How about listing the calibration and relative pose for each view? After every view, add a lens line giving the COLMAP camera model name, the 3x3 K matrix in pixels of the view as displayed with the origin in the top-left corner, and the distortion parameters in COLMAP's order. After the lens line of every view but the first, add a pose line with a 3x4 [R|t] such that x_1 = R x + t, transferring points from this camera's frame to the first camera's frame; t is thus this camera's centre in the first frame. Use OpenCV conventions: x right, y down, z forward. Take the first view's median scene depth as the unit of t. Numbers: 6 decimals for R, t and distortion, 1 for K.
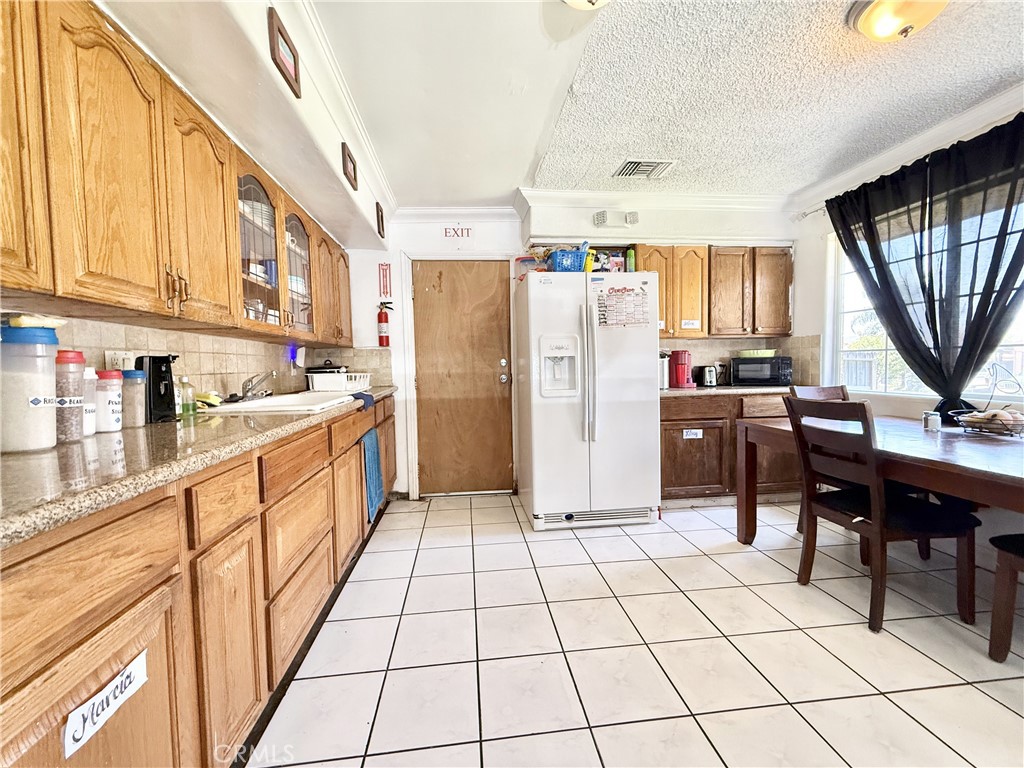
lens RADIAL K [[407.8, 0, 510.3], [0, 407.8, 382.8], [0, 0, 1]] dist [0.000567, 0.000332]
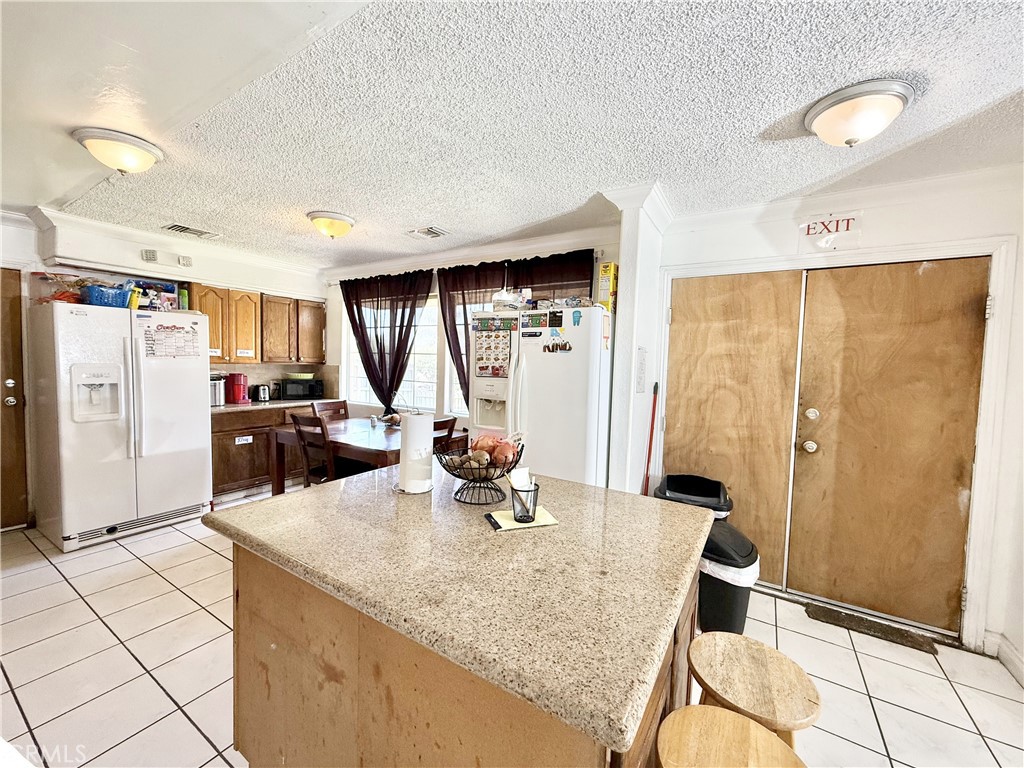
lens RADIAL K [[407.8, 0, 510.3], [0, 407.8, 382.8], [0, 0, 1]] dist [0.000567, 0.000332]
pose [[0.622386, -0.005333, 0.782692, -0.040630], [0.001118, 0.999982, 0.005924, -0.063650], [-0.782709, -0.002812, 0.622381, -0.471027]]
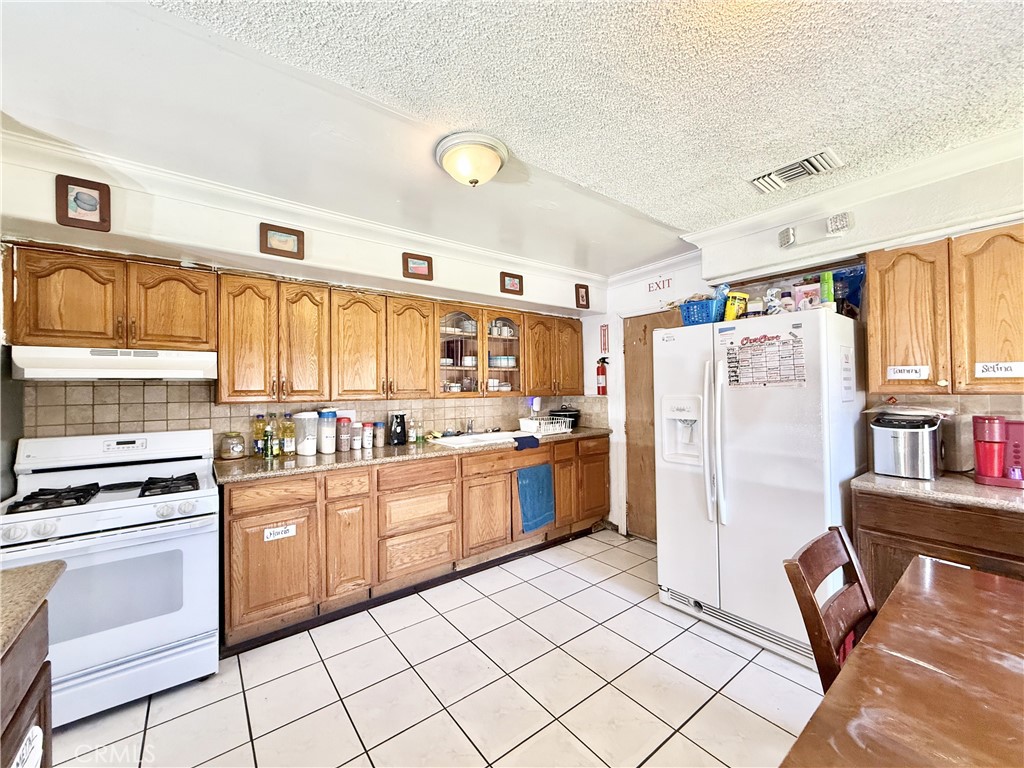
lens RADIAL K [[407.8, 0, 510.3], [0, 407.8, 382.8], [0, 0, 1]] dist [0.000567, 0.000332]
pose [[0.518635, 0.001613, -0.854994, 0.620551], [-0.035522, 0.999175, -0.019662, -0.100882], [0.854257, 0.040569, 0.518265, 0.175959]]
